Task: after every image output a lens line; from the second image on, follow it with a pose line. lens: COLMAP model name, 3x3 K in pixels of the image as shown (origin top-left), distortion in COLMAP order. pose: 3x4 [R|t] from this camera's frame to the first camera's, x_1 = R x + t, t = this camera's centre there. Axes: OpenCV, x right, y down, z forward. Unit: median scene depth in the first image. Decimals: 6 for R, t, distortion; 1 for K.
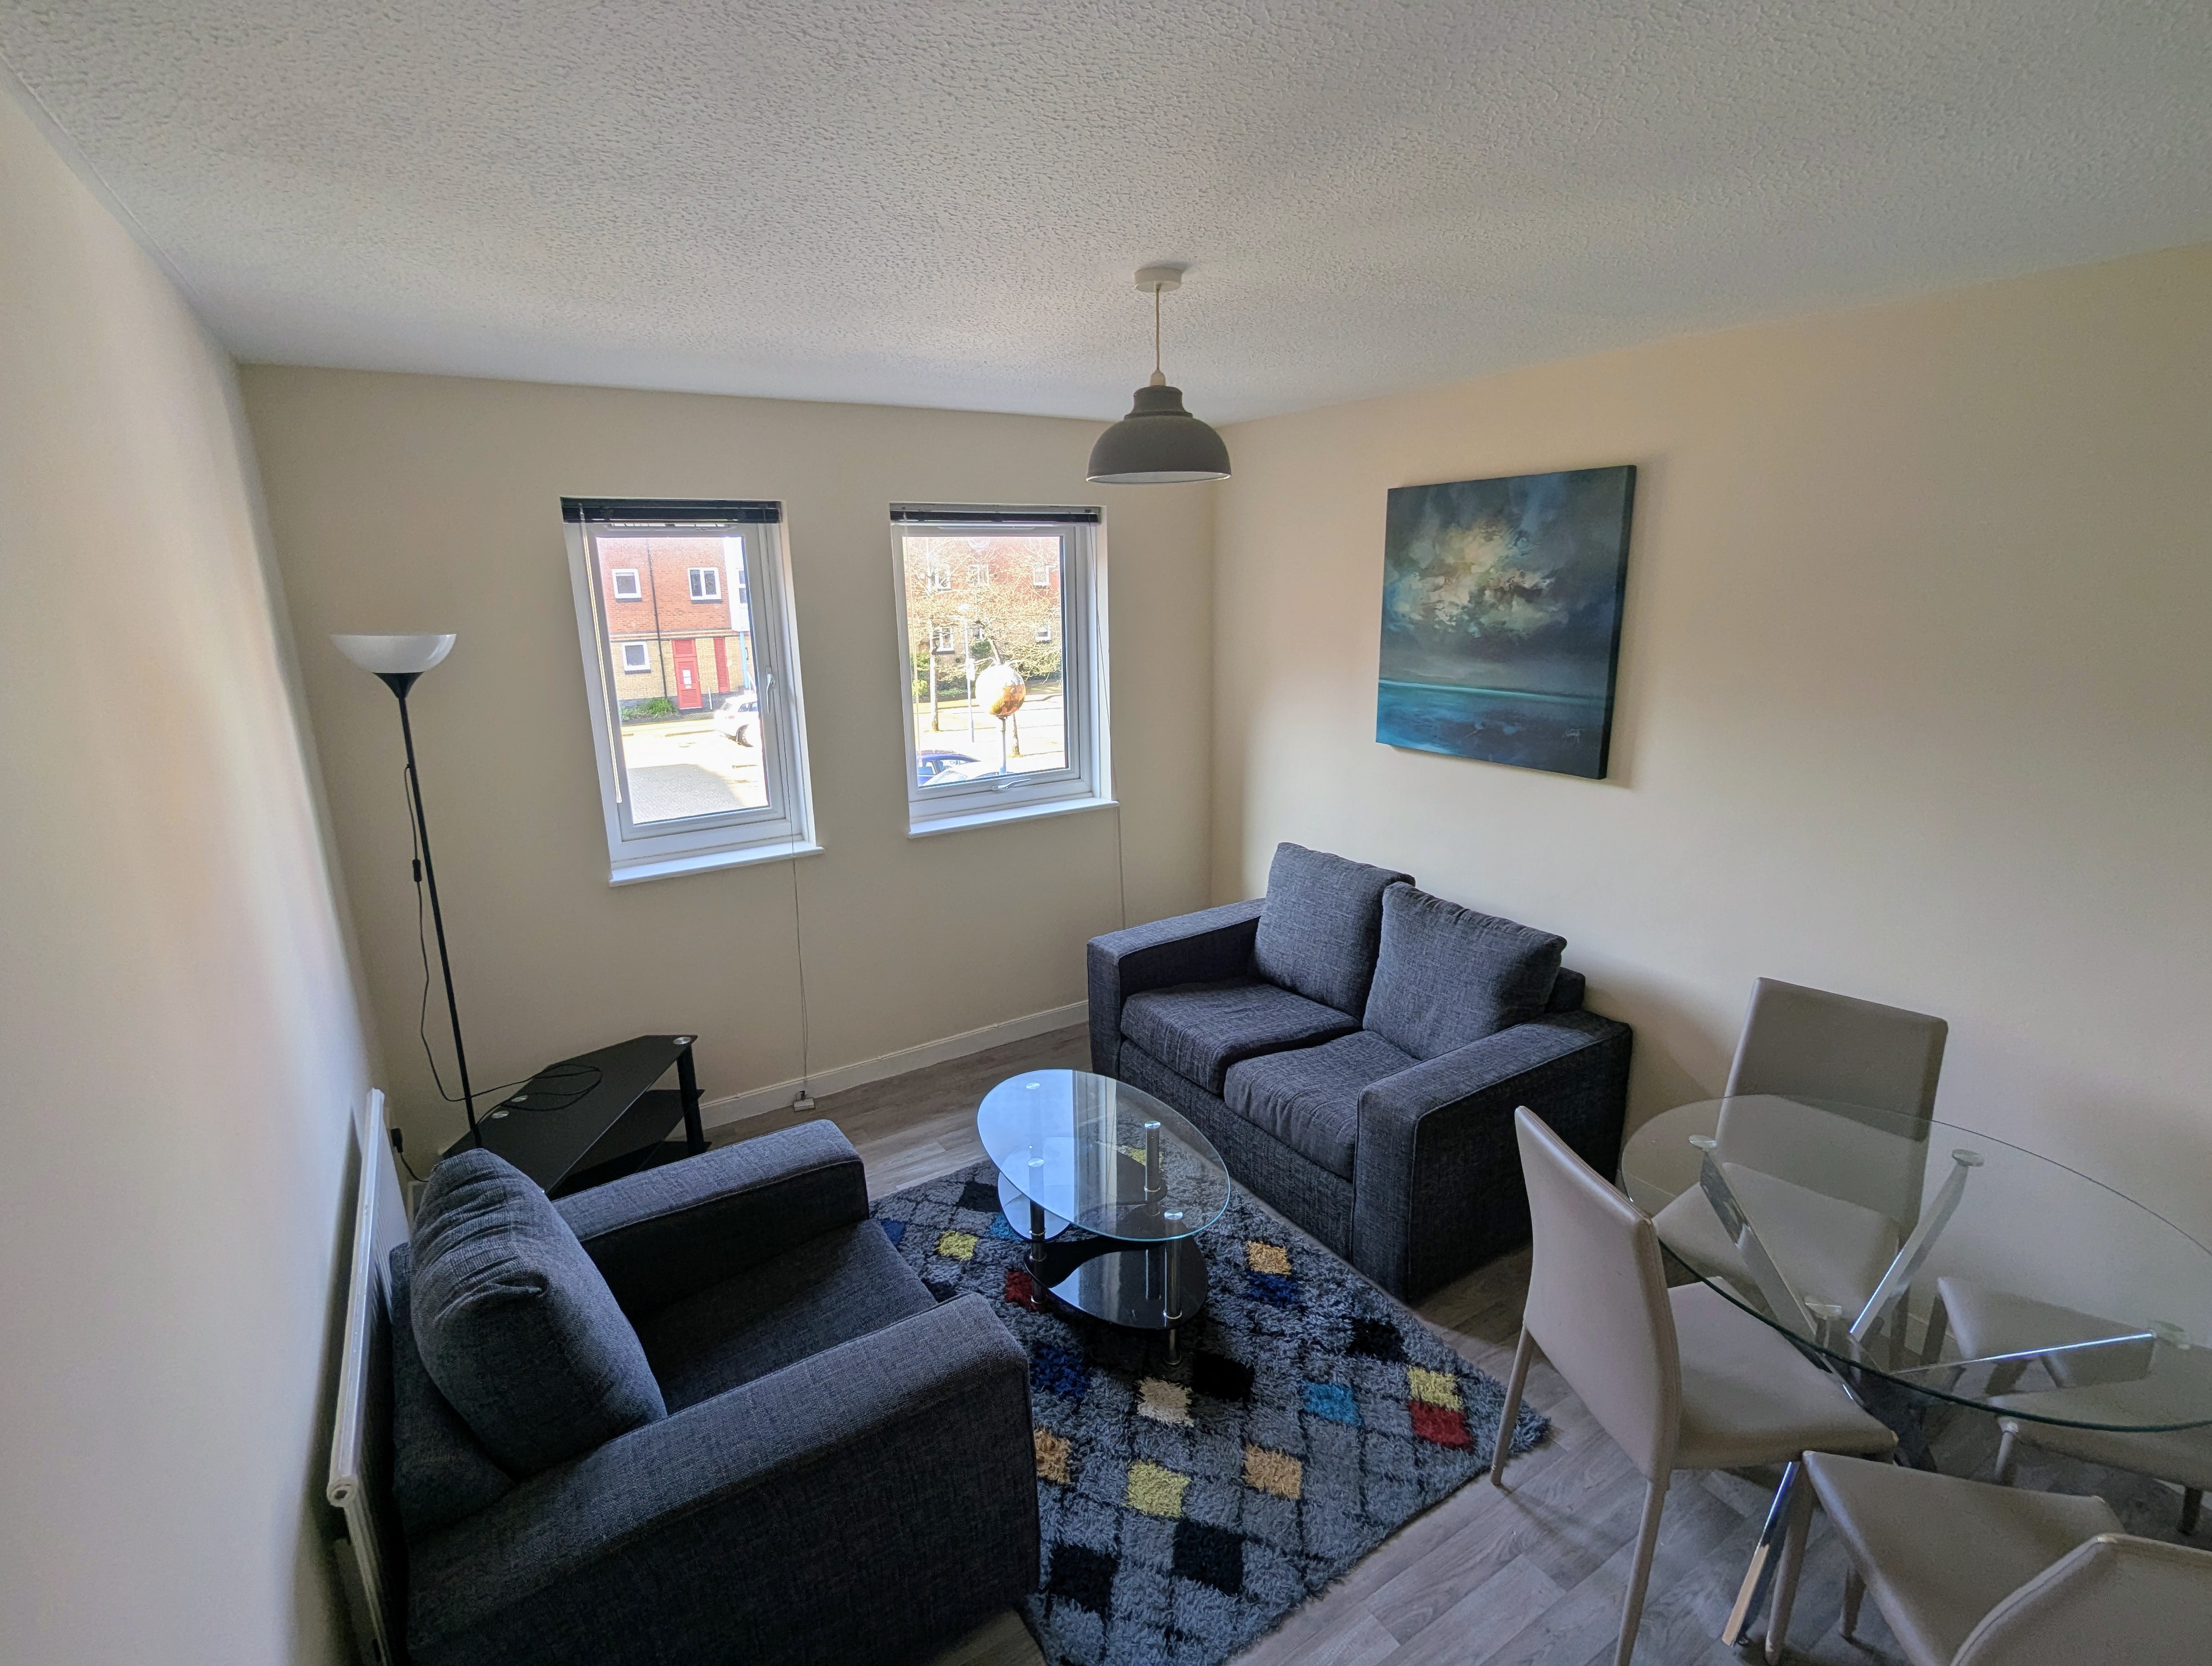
lens RADIAL K [[1049.1, 0, 1097.5], [0, 1049.1, 837.8], [0, 0, 1]] dist [-0.000084, 0.000985]
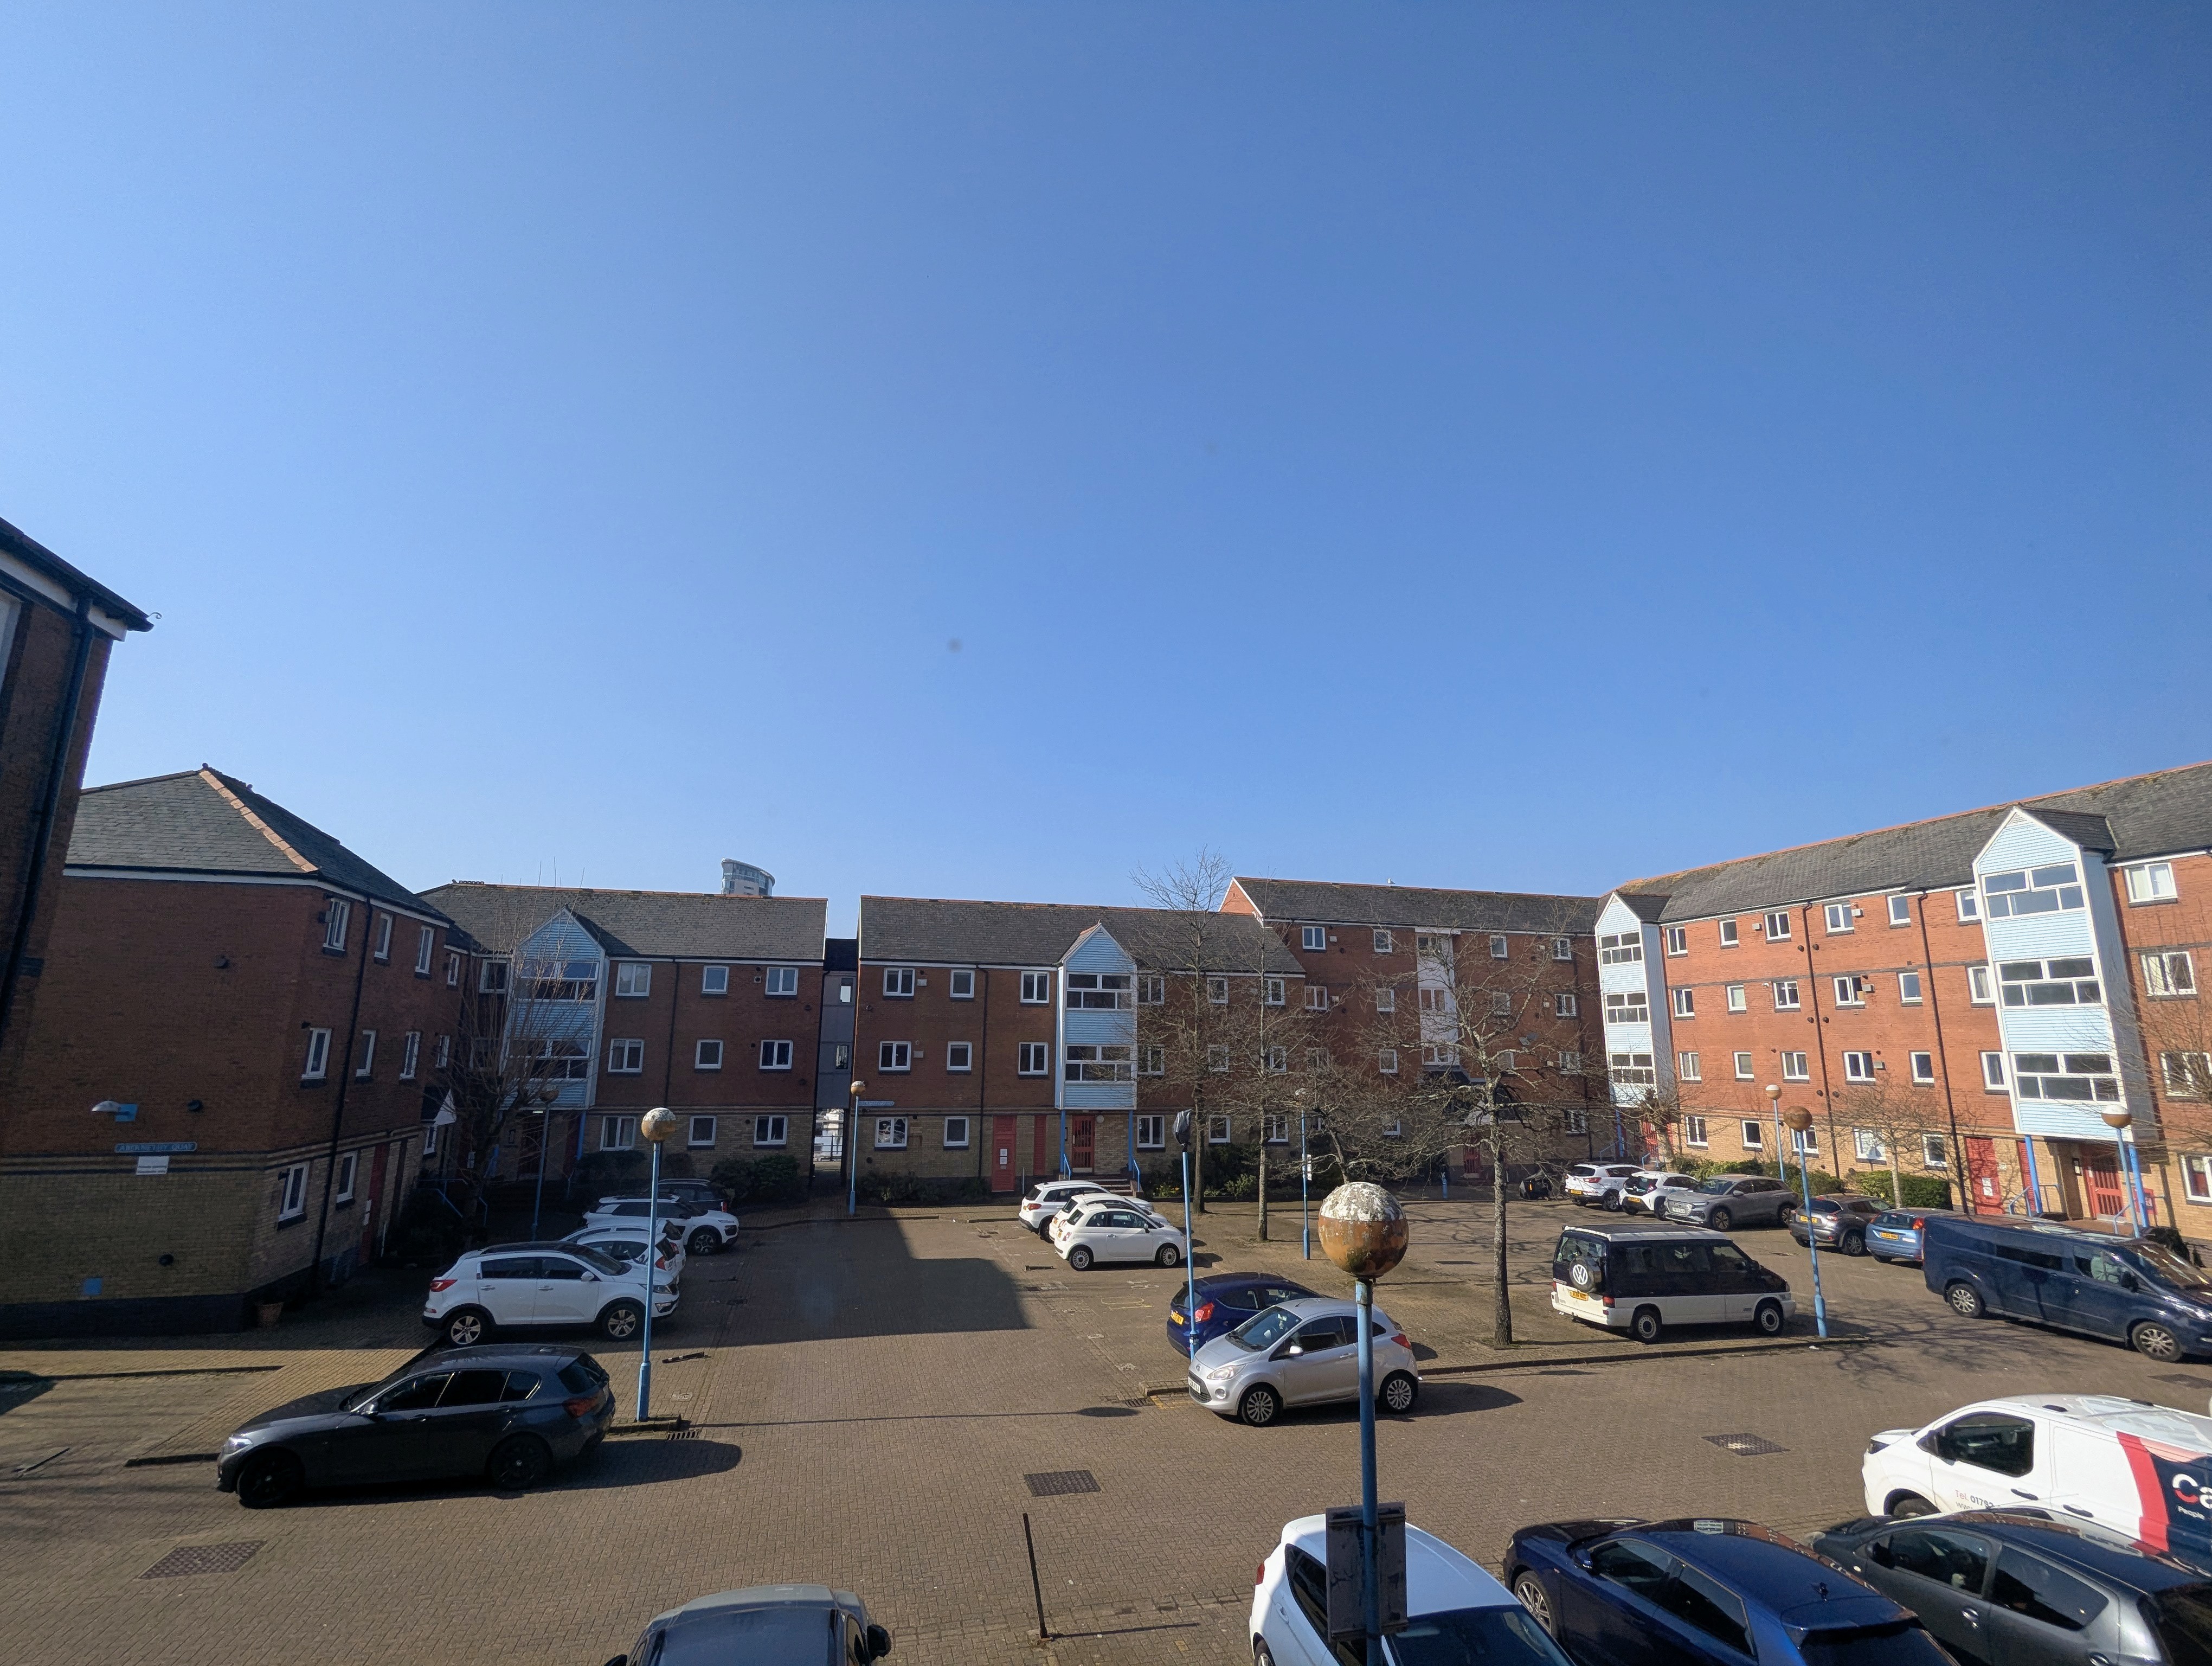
lens RADIAL K [[1049.1, 0, 1097.5], [0, 1049.1, 837.8], [0, 0, 1]] dist [-0.000084, 0.000985]
pose [[0.951987, -0.035291, -0.304097, -0.208591], [-0.102272, 0.899601, -0.424568, -0.307778], [0.288549, 0.435284, 0.852800, 1.559012]]
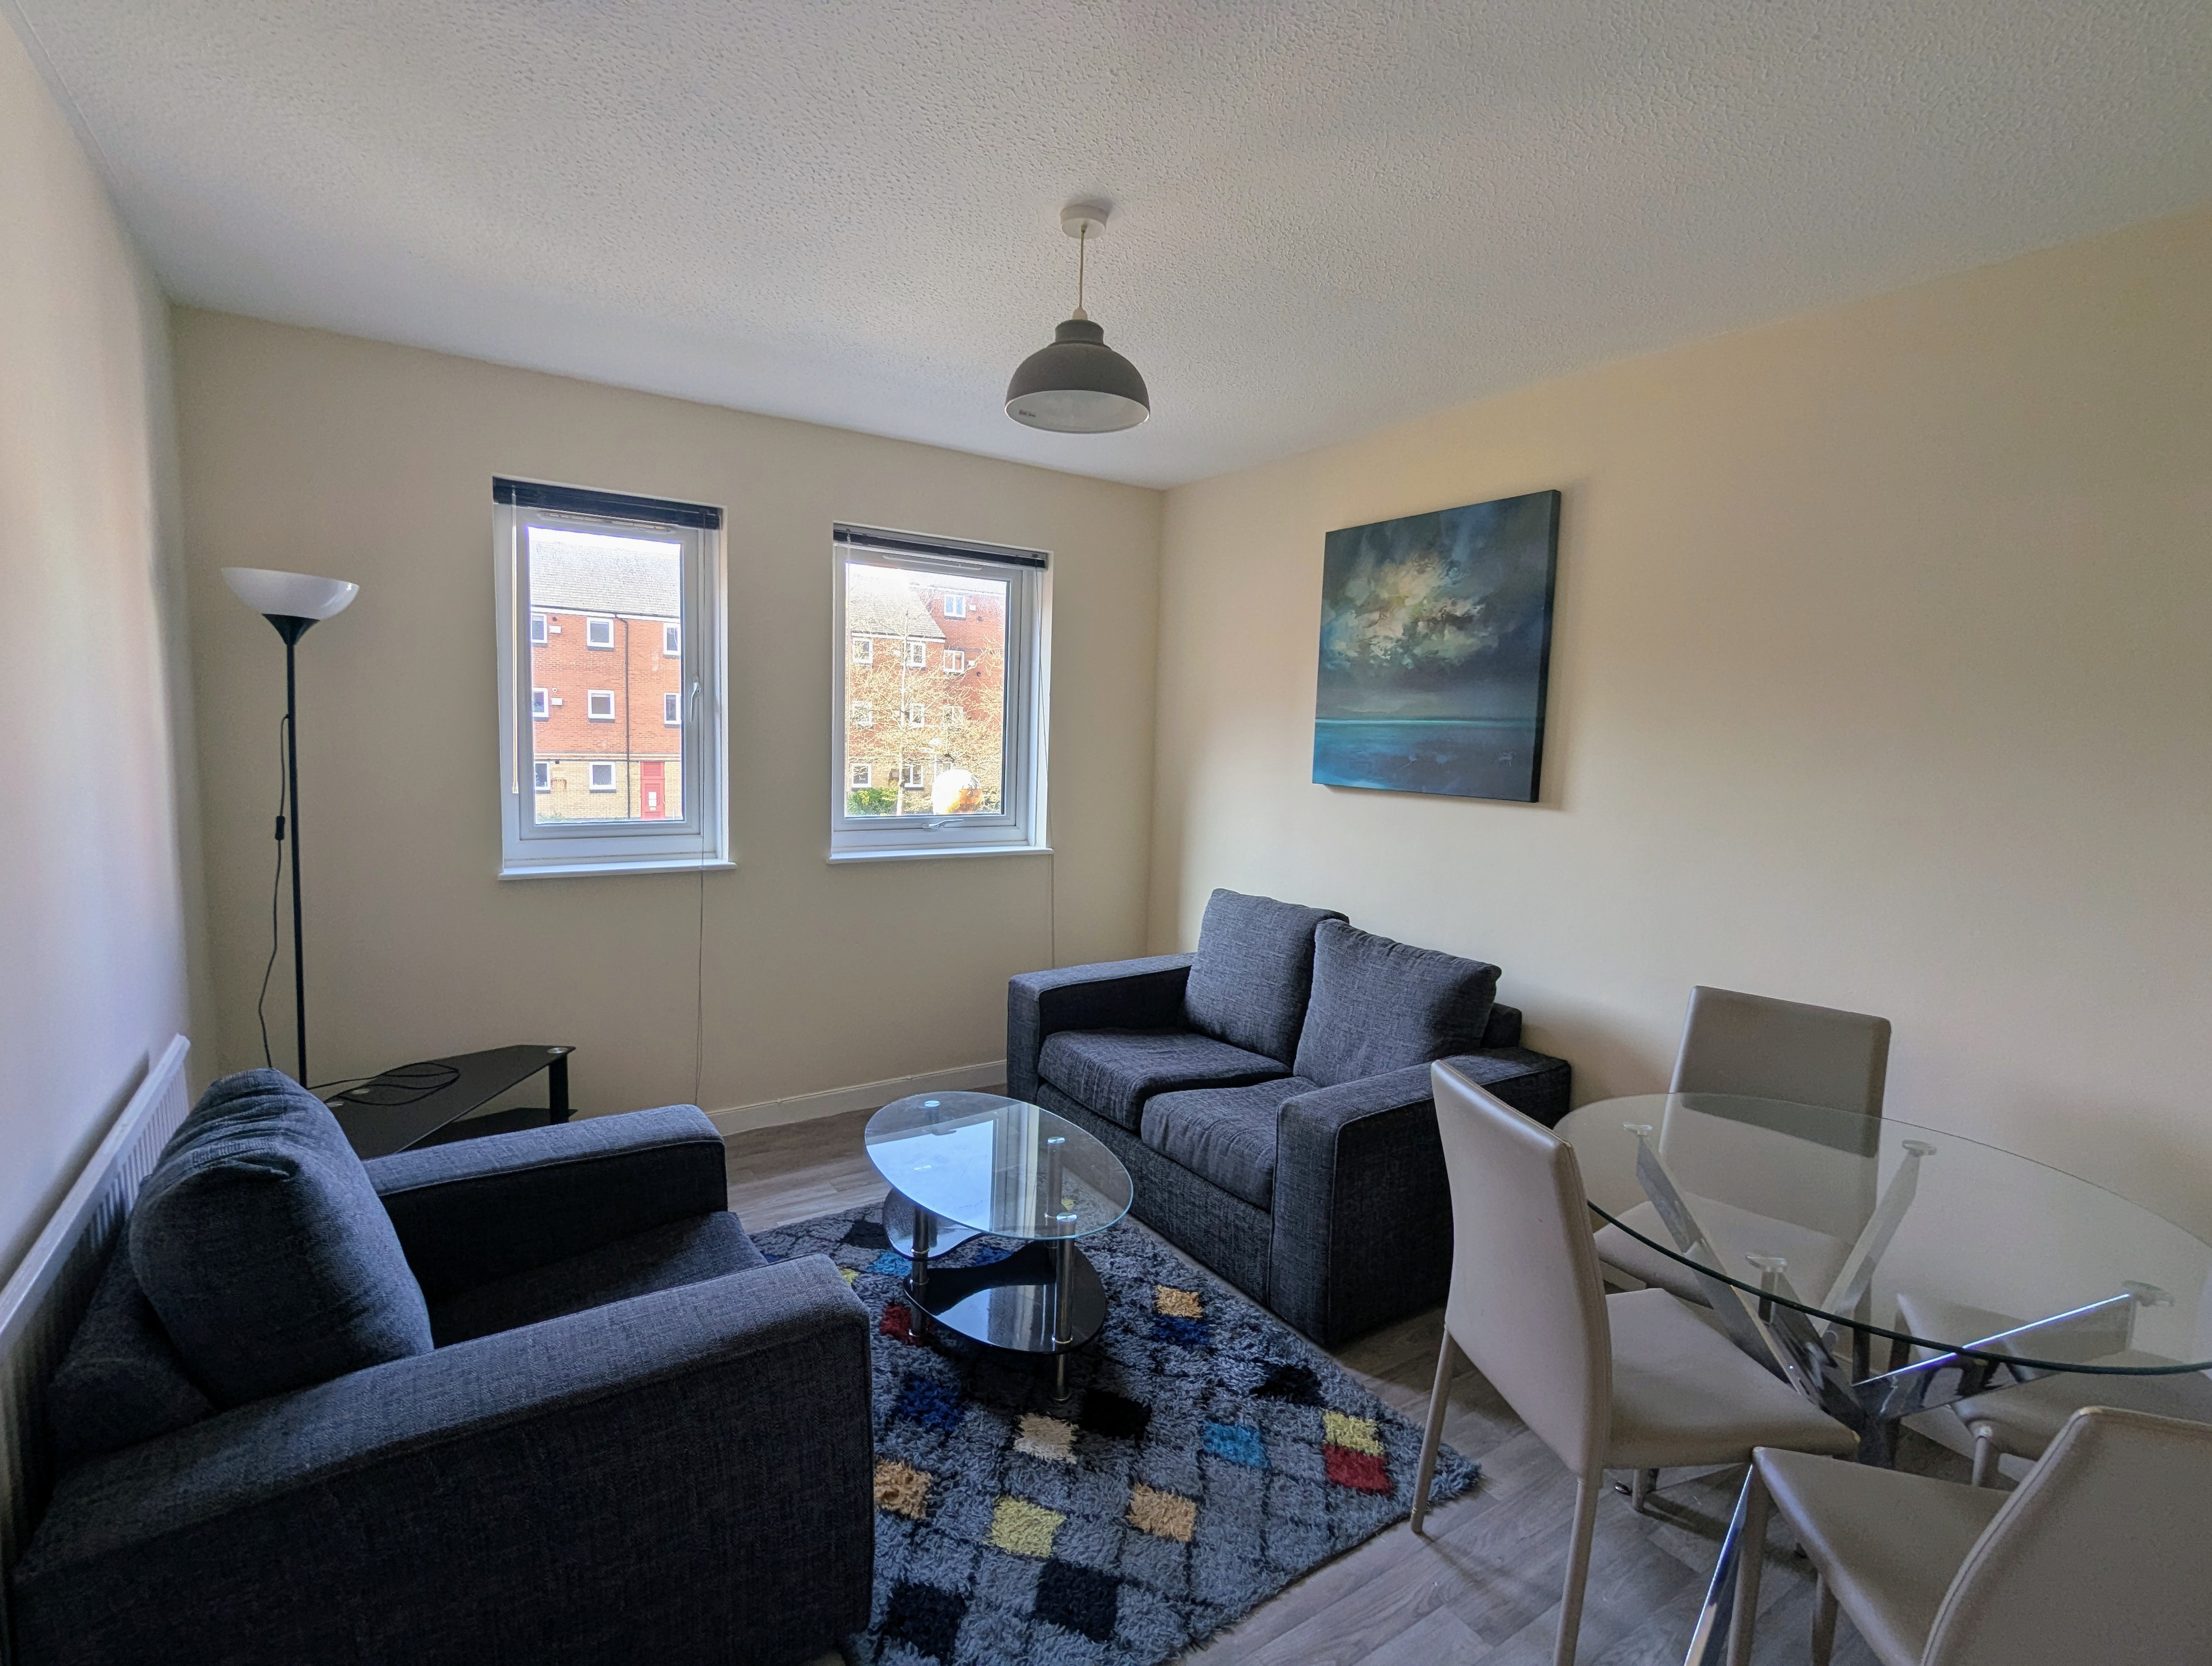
lens RADIAL K [[1049.1, 0, 1097.5], [0, 1049.1, 837.8], [0, 0, 1]] dist [-0.000084, 0.000985]
pose [[0.998381, 0.048207, 0.030190, 0.047454], [-0.043385, 0.988641, -0.143896, 0.140916], [-0.036784, 0.142353, 0.989132, 0.052846]]
